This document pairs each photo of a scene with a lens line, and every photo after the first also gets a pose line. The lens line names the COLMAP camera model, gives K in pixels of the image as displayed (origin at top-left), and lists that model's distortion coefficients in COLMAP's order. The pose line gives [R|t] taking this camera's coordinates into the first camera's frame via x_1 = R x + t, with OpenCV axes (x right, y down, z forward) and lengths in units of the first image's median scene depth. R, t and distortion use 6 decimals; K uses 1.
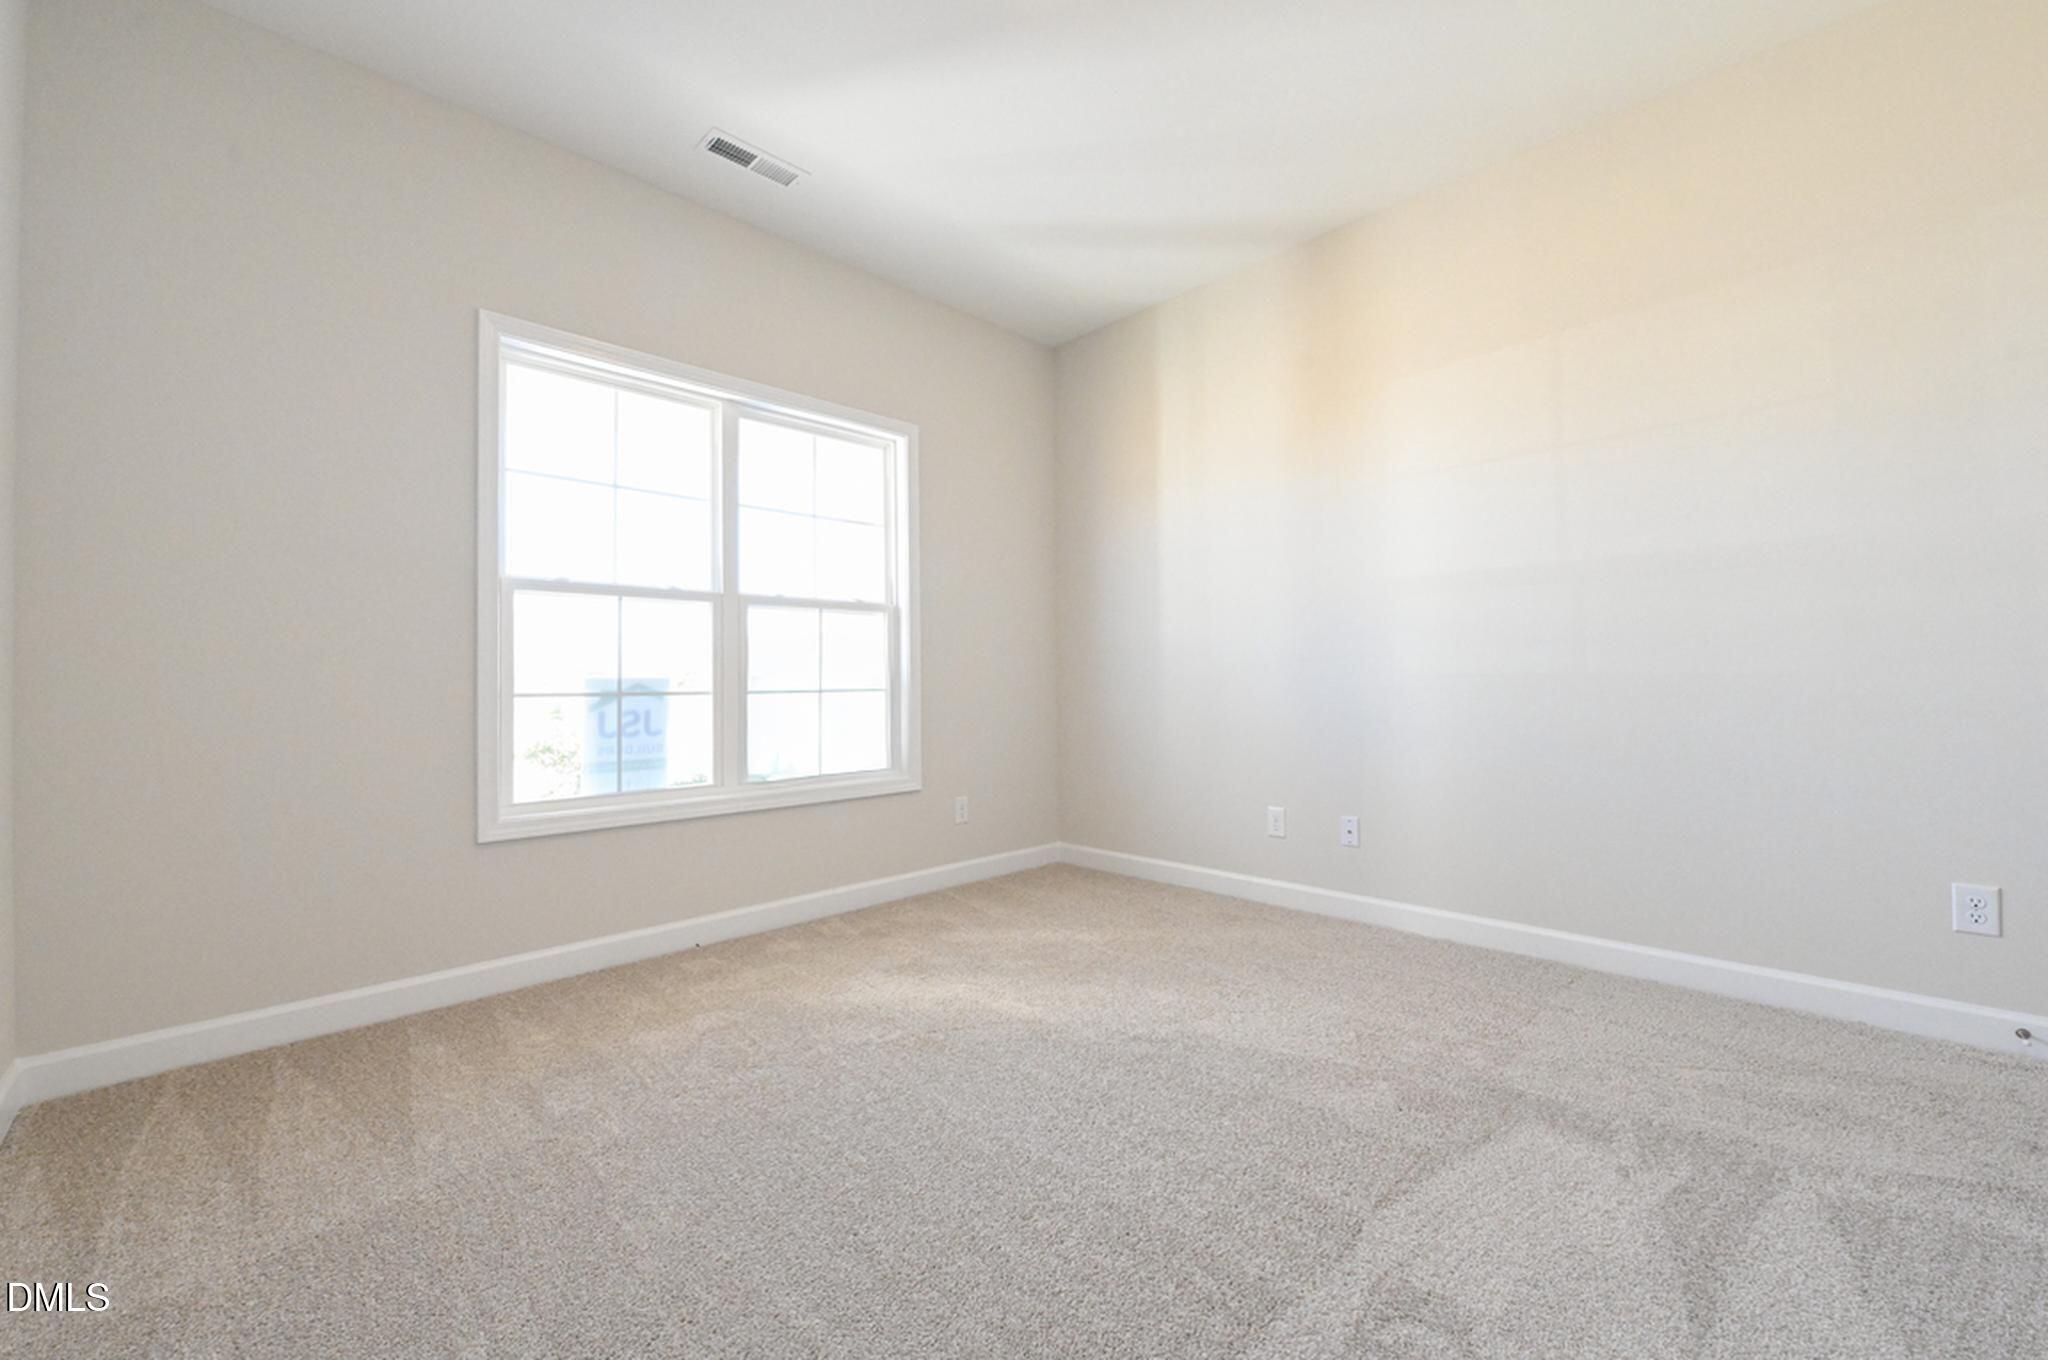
lens RADIAL K [[897.7, 0, 1063.7], [0, 897.7, 683.8], [0, 0, 1]] dist [-0.000499, -0.000146]
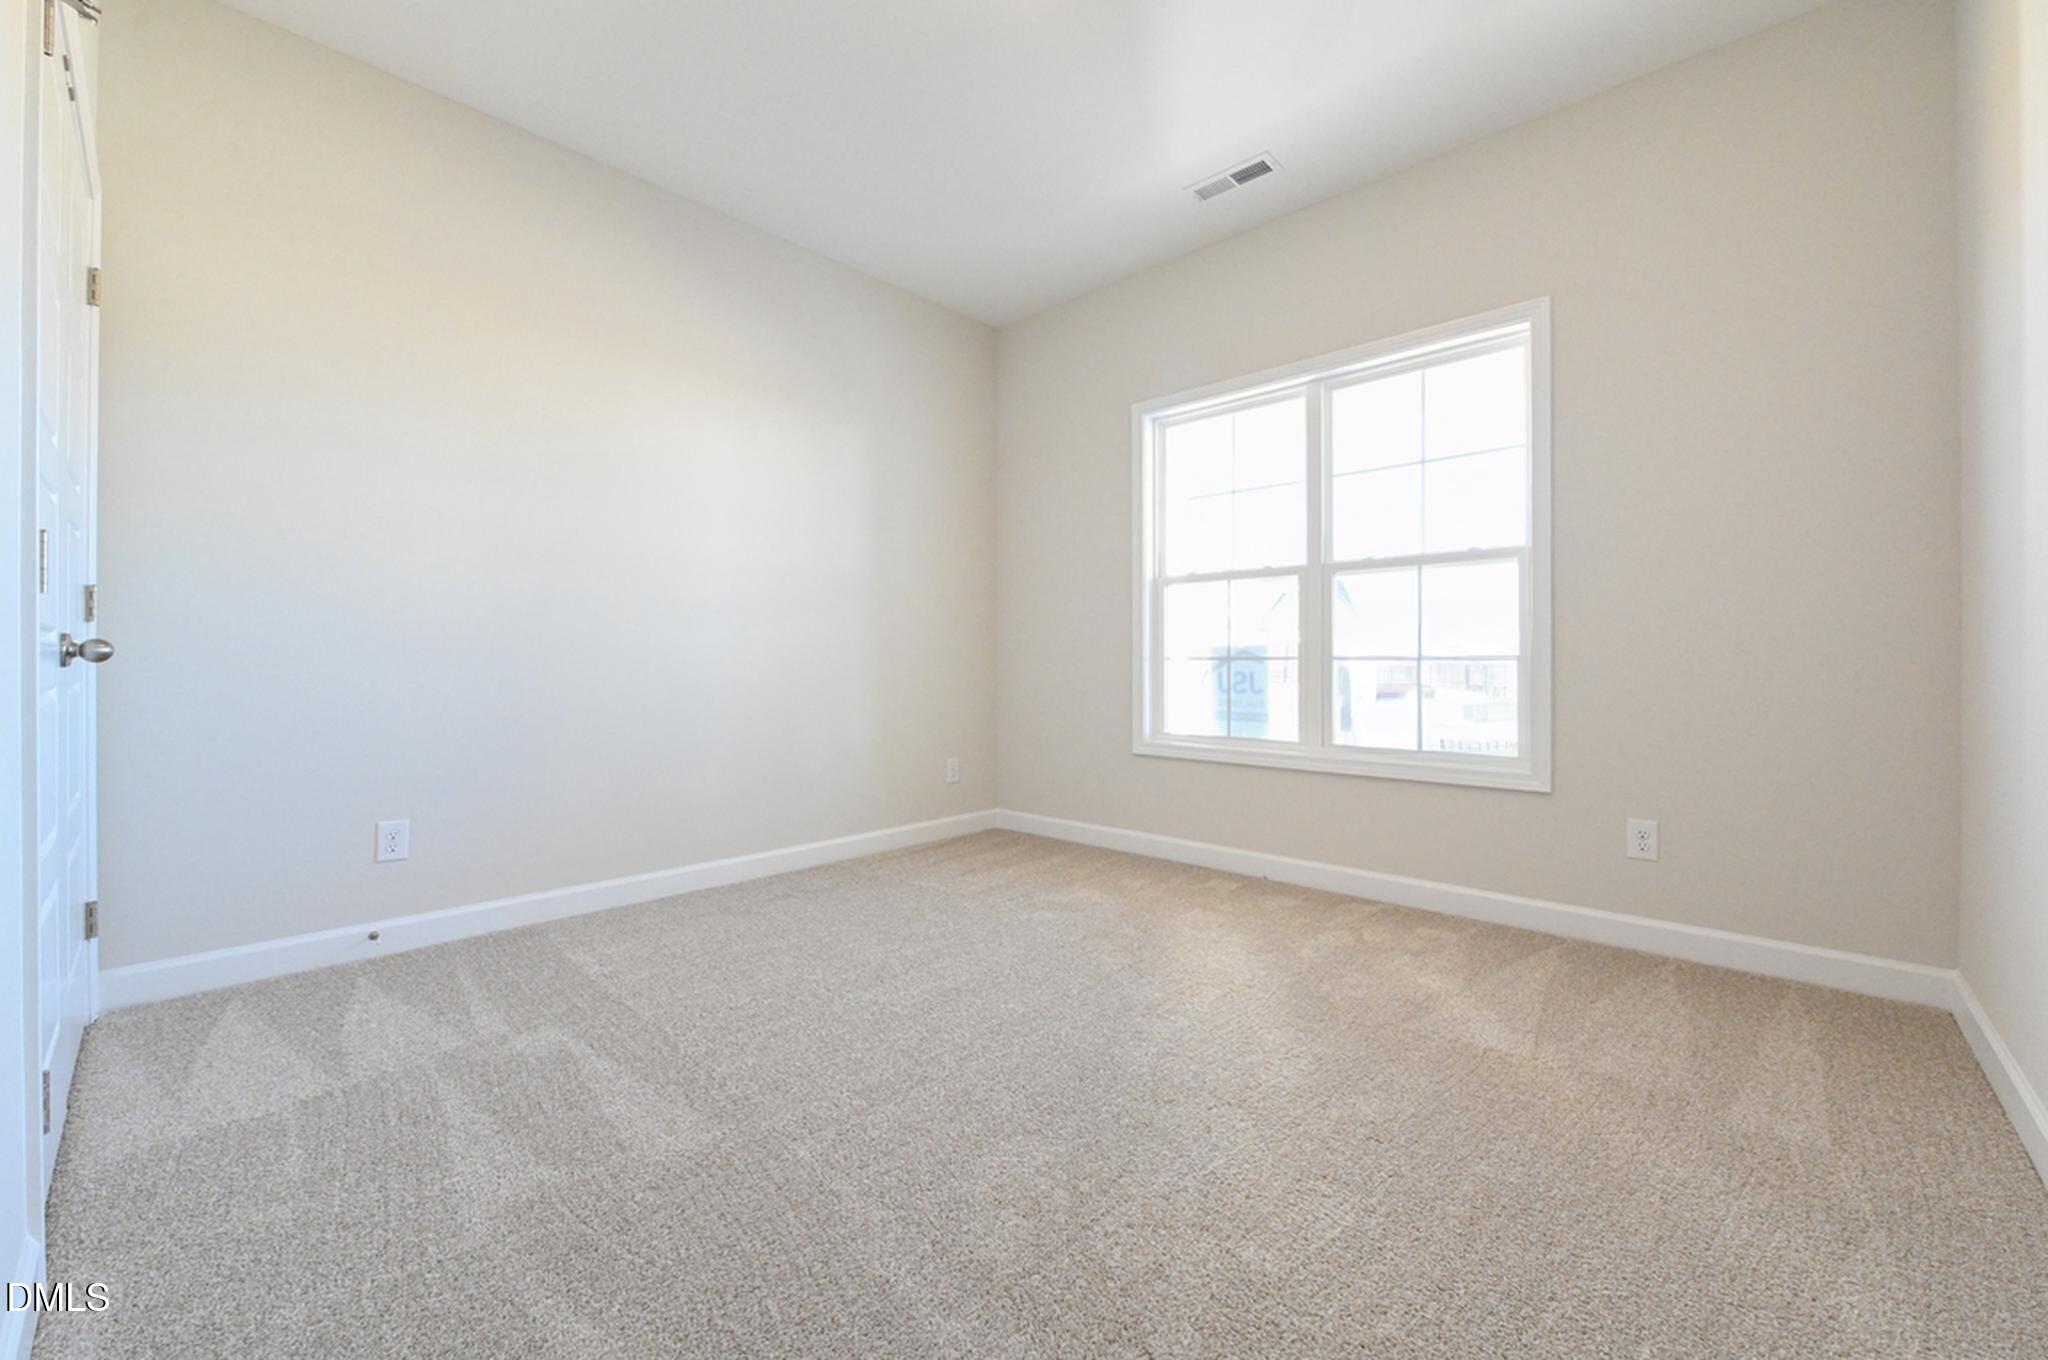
lens RADIAL K [[816.2, 0, 1016.1], [0, 816.2, 669.1], [0, 0, 1]] dist [-0.009810, -0.000011]
pose [[-0.028280, 0.028437, -0.999195, 0.645315], [0.009780, 0.999555, 0.028171, -0.008774], [0.999552, -0.008975, -0.028546, 0.722023]]
